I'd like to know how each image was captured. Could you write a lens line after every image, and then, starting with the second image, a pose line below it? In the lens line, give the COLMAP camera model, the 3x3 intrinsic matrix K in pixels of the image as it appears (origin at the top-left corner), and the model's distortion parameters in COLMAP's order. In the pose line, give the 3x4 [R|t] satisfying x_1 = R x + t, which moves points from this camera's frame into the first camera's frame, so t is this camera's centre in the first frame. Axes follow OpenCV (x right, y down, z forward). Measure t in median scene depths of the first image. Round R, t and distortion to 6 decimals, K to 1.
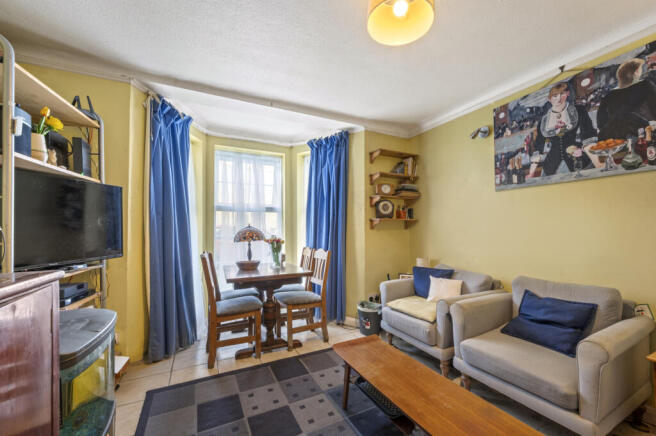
lens RADIAL K [[265.6, 0, 330.2], [0, 265.6, 224.4], [0, 0, 1]] dist [-0.000765, -0.000223]
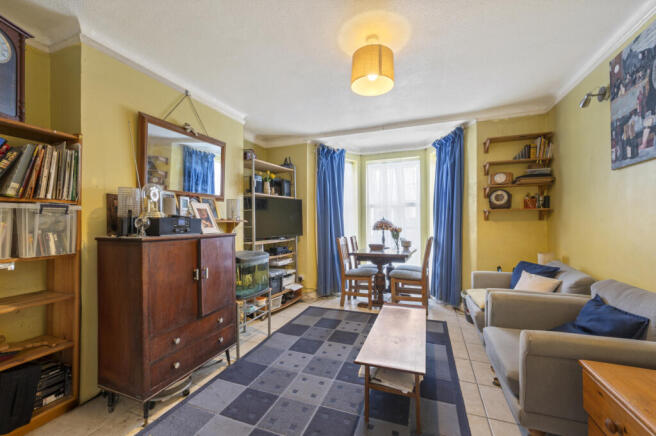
lens RADIAL K [[258.9, 0, 330.5], [0, 258.9, 221.4], [0, 0, 1]] dist [0.000862, 0.000228]
pose [[0.674889, -0.002838, -0.737914, 0.645012], [0.017663, 0.999768, 0.012309, -0.000540], [0.737708, -0.021341, 0.674783, -0.107772]]
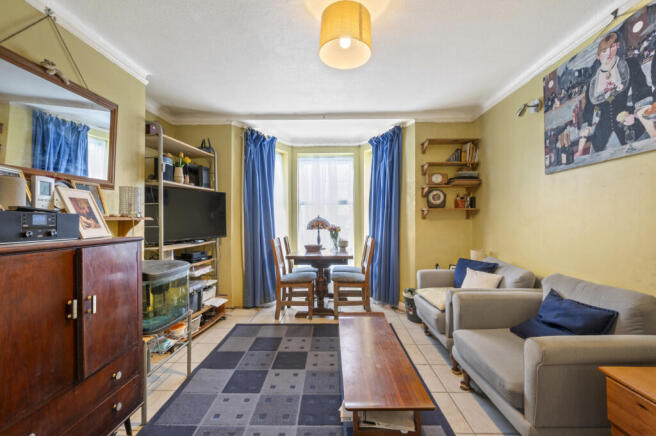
lens RADIAL K [[263.1, 0, 328.0], [0, 263.1, 218.0], [0, 0, 1]] dist [-0.000801, 0.000024]
pose [[0.881625, -0.003374, -0.471938, 0.417570], [0.008817, 0.999918, 0.009323, 0.001055], [0.471867, -0.012381, 0.881583, -0.077350]]
